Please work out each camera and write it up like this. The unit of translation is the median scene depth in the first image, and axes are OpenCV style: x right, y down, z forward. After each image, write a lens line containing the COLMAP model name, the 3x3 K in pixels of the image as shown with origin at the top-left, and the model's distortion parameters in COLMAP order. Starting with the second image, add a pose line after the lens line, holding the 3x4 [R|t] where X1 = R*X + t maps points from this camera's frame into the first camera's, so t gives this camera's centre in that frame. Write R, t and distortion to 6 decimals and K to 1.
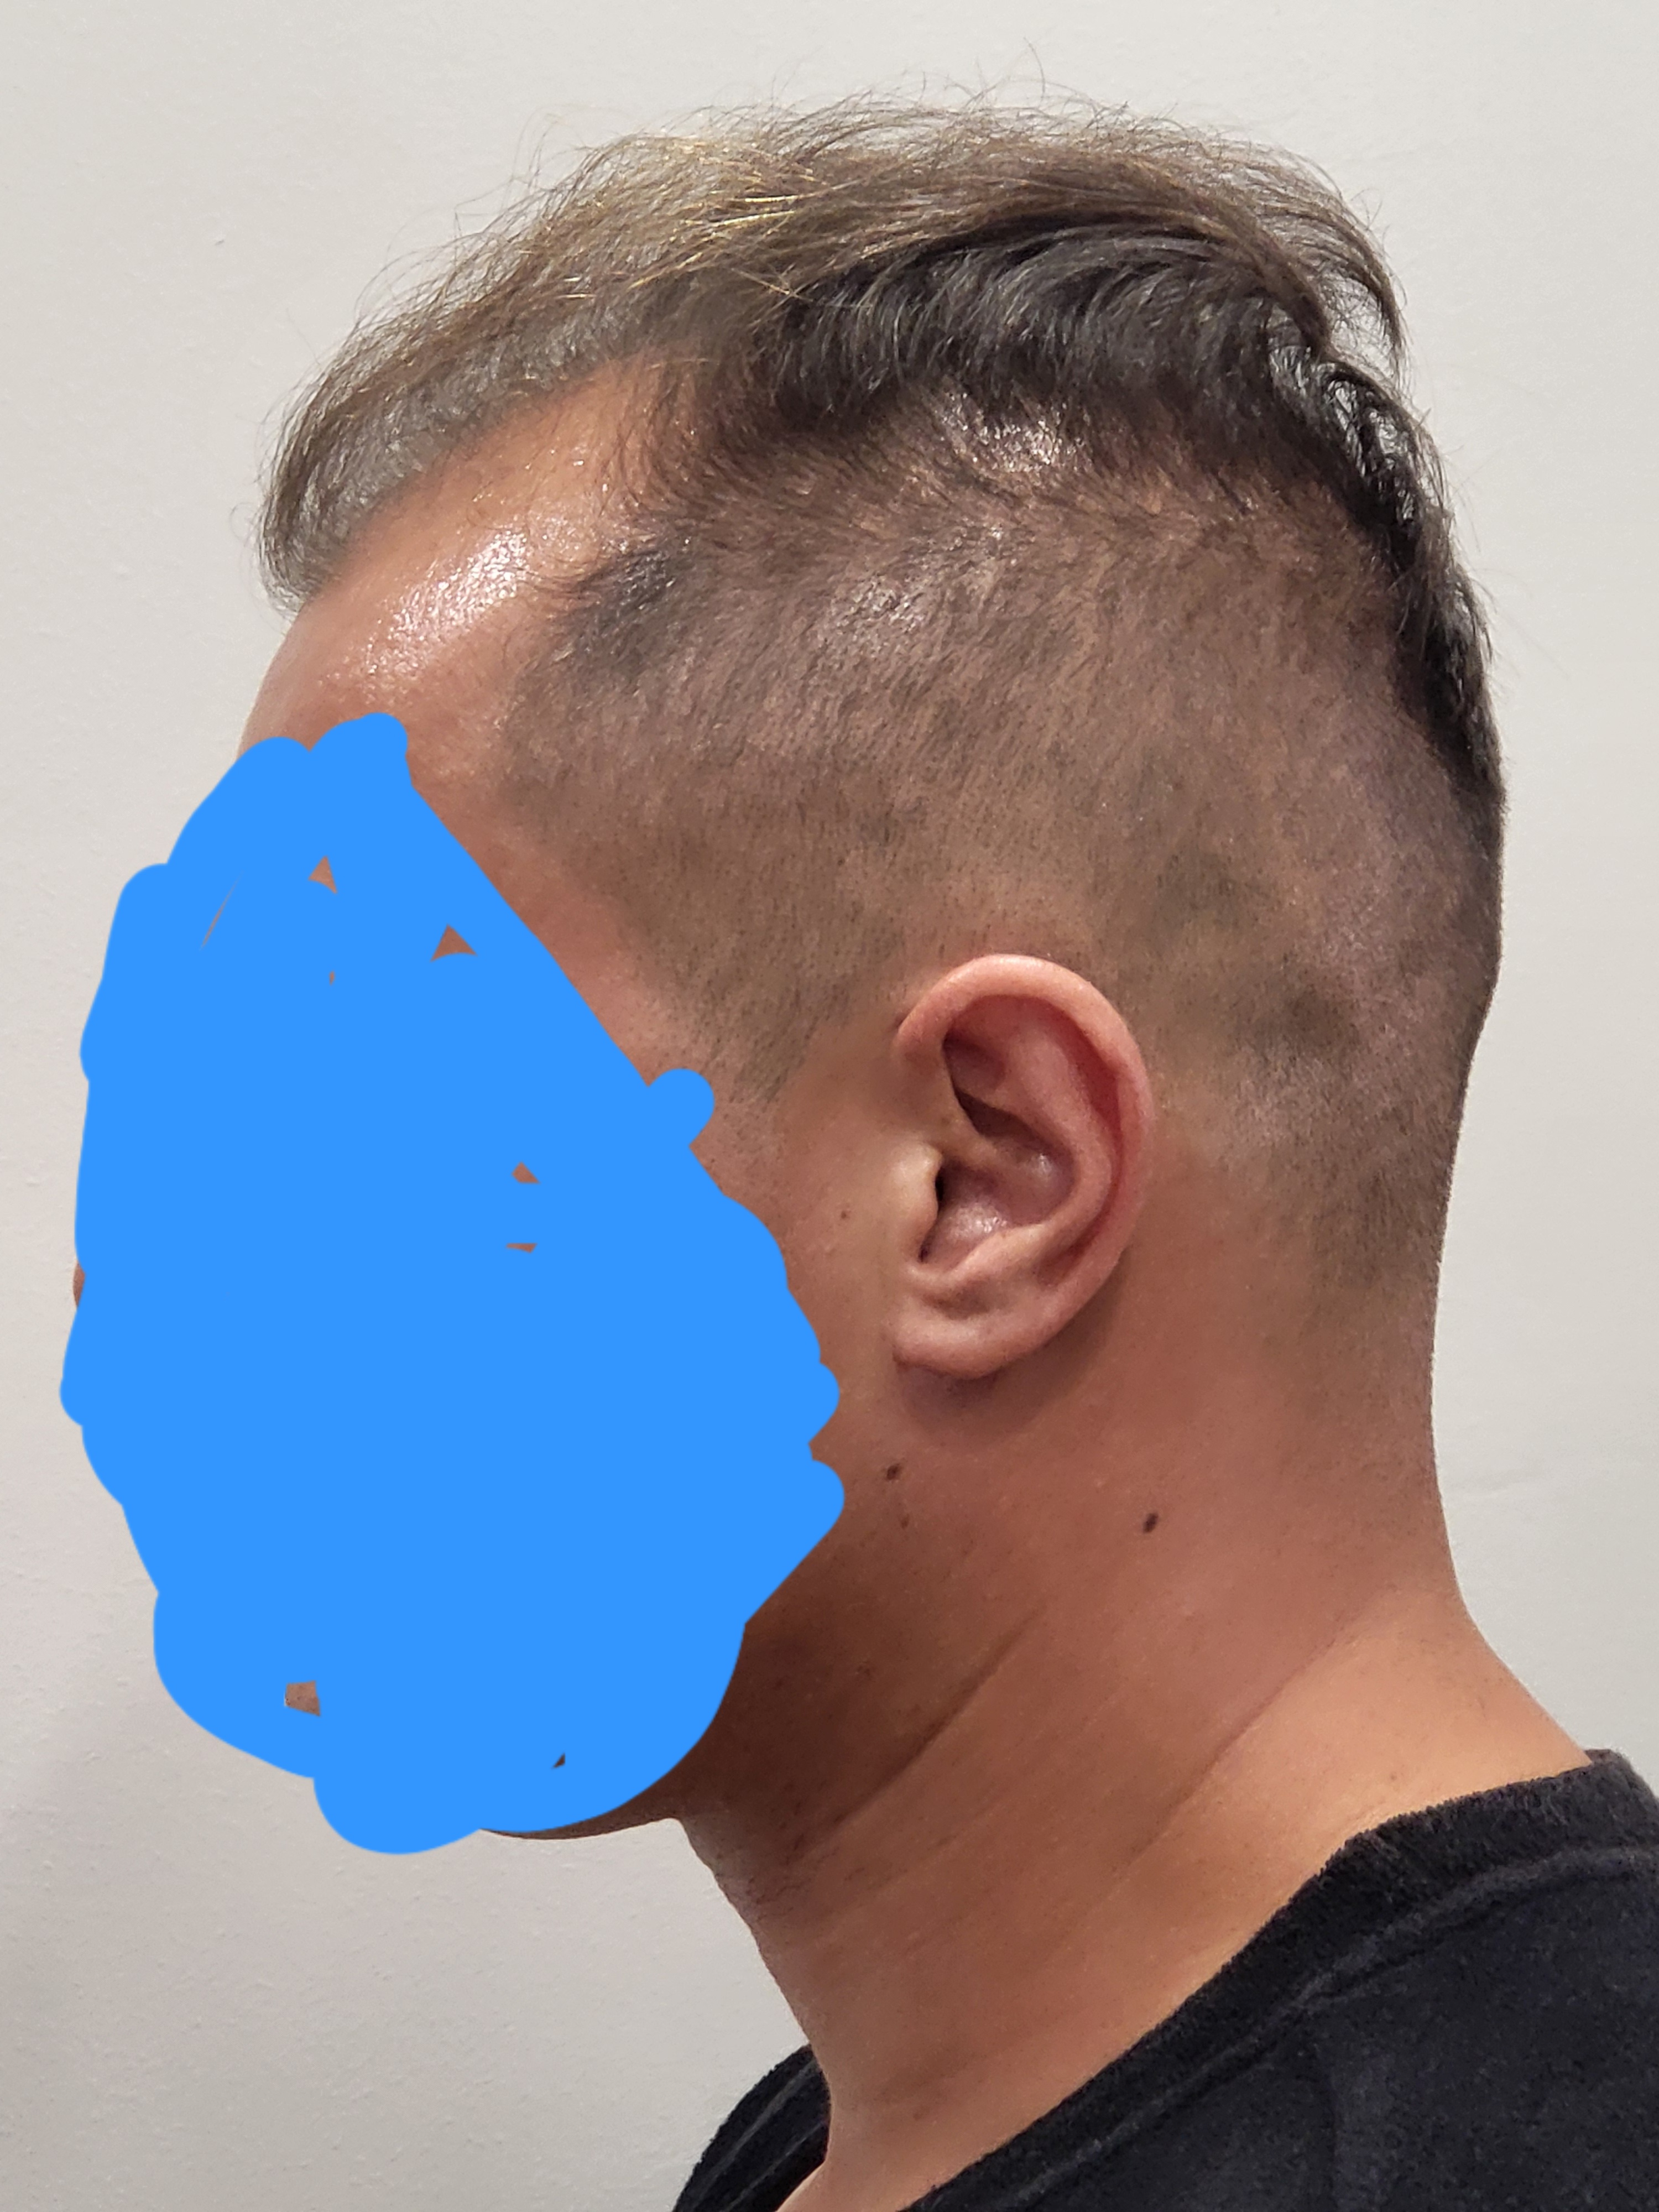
lens RADIAL K [[6214.3, 0, 830.0], [0, 6214.3, 1110.5], [0, 0, 1]] dist [-0.132626, 0.000000]
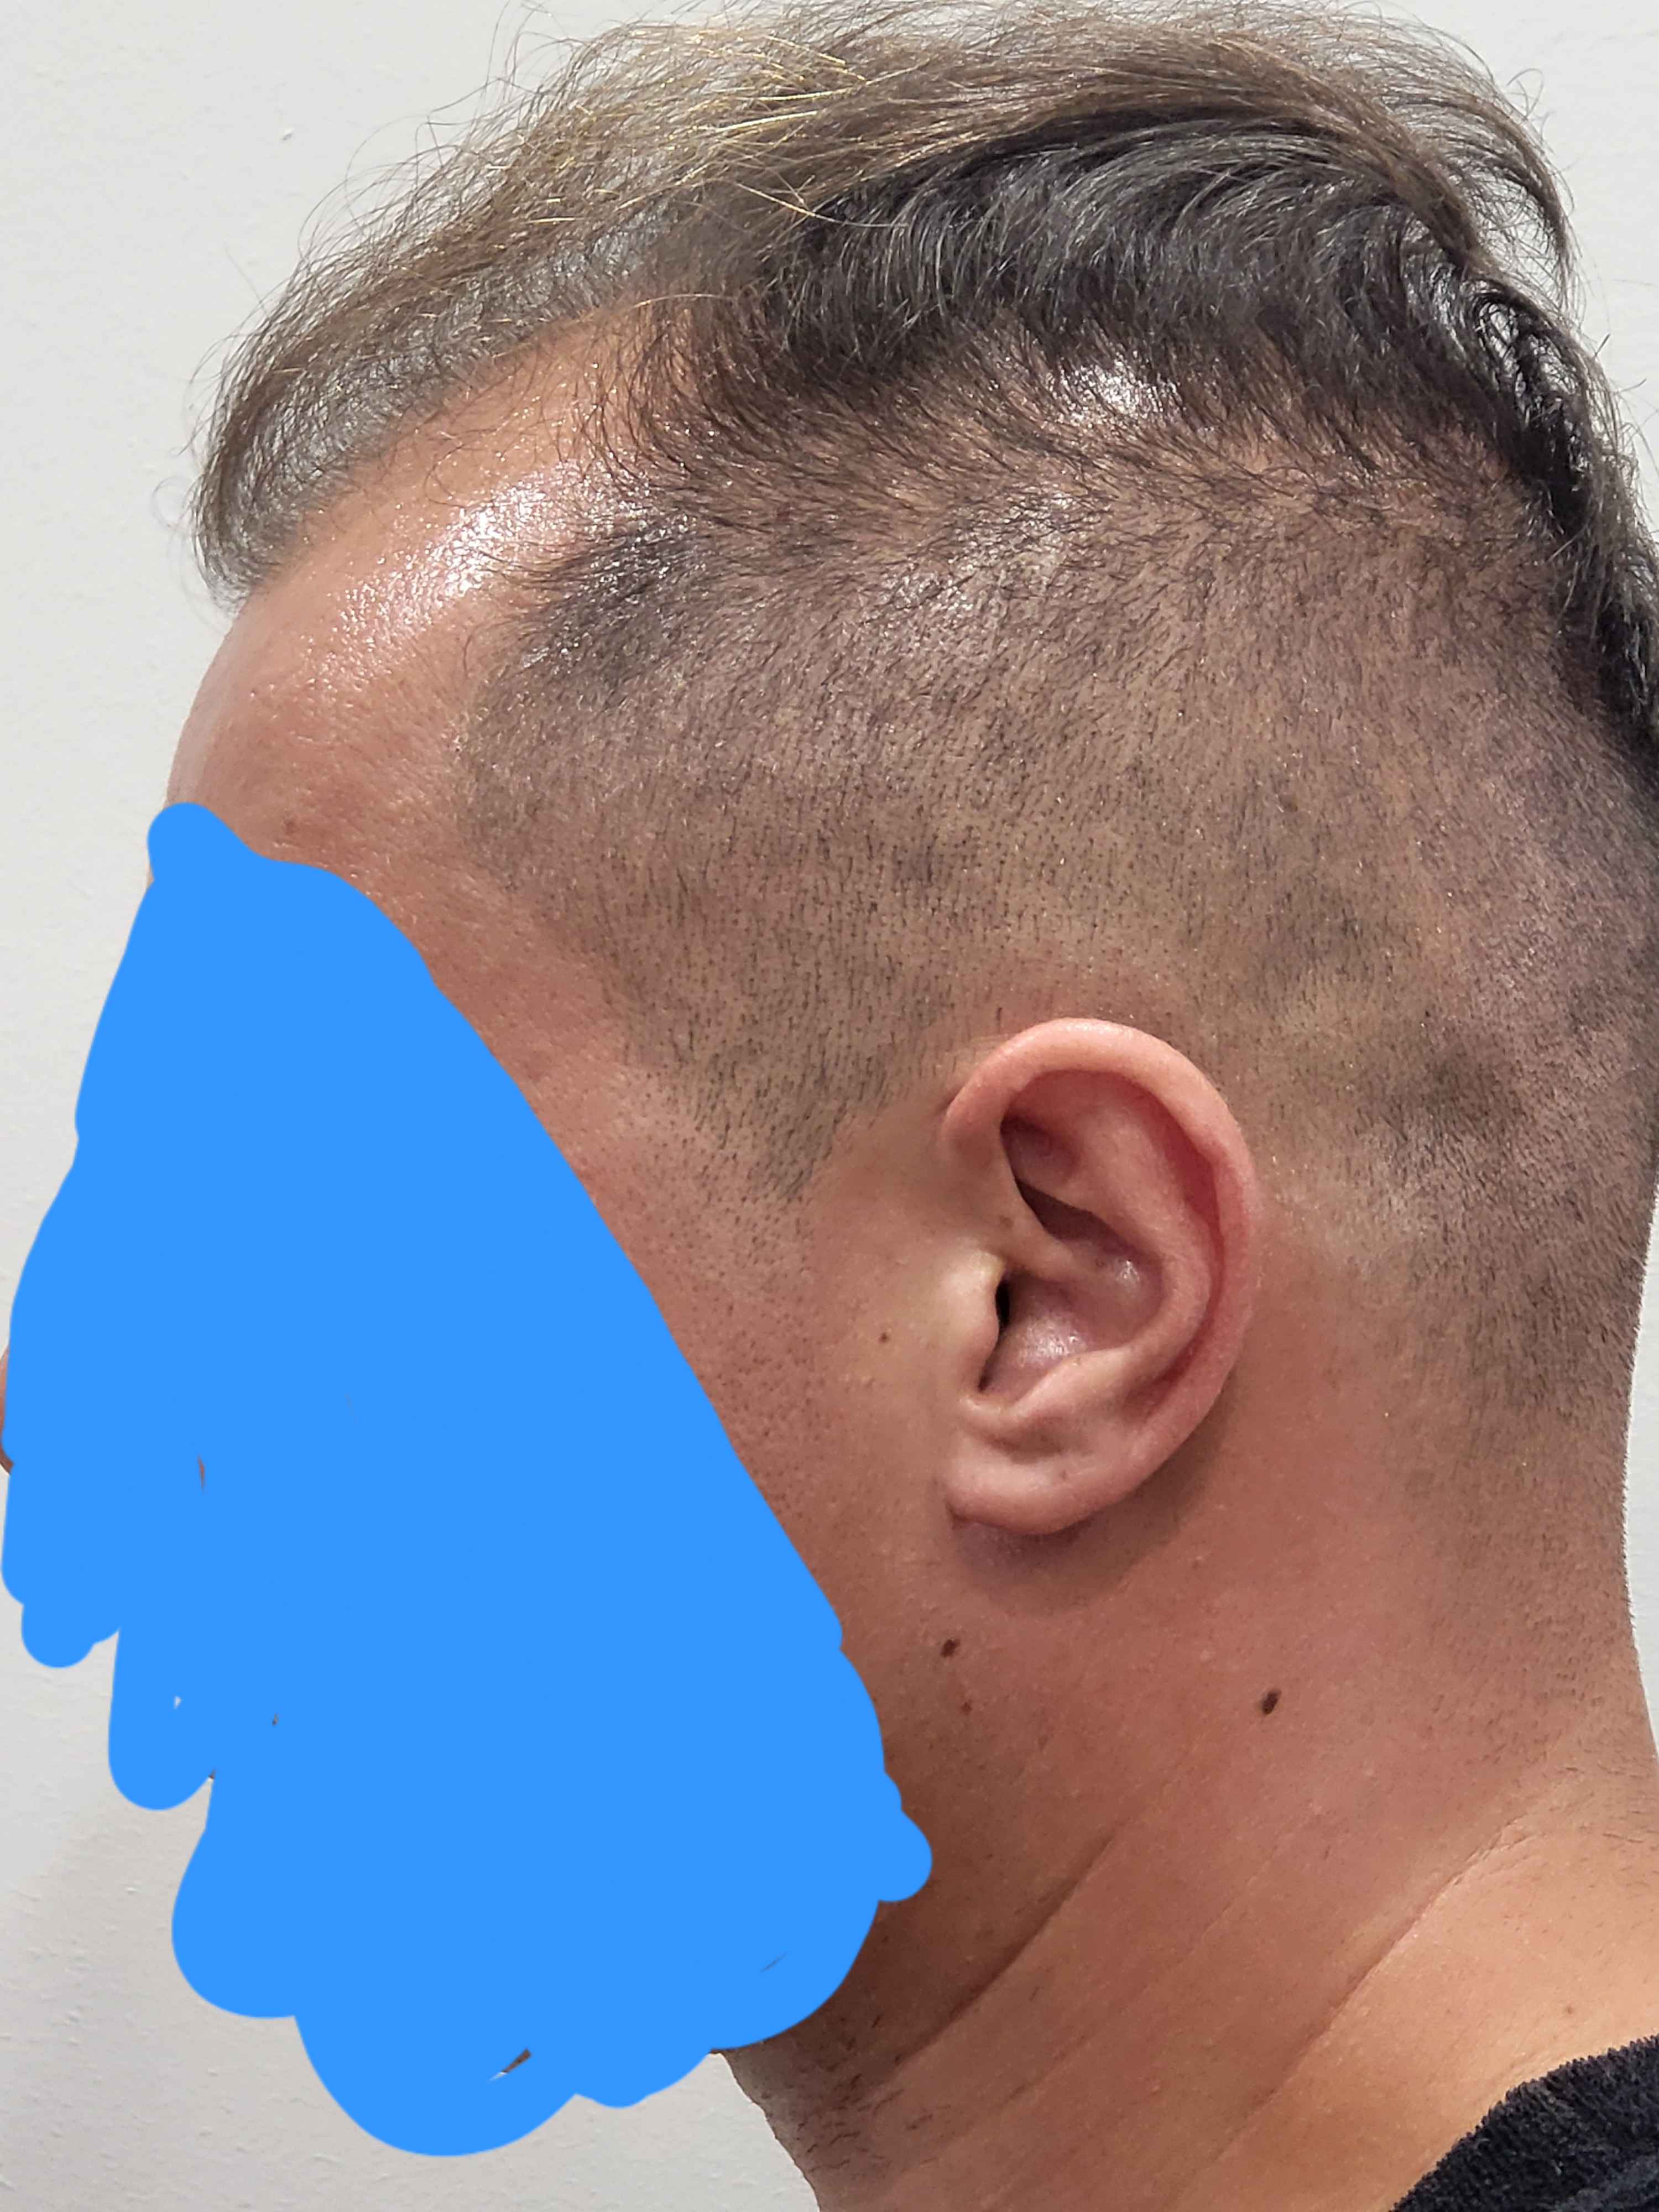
lens RADIAL K [[6214.3, 0, 828.7], [0, 6214.3, 1100.7], [0, 0, 1]] dist [-0.132626, 0.000000]
pose [[0.997871, -0.012003, -0.064099, 0.047163], [0.013027, 0.999794, 0.015578, -0.026890], [0.063899, -0.016380, 0.997822, 0.179105]]
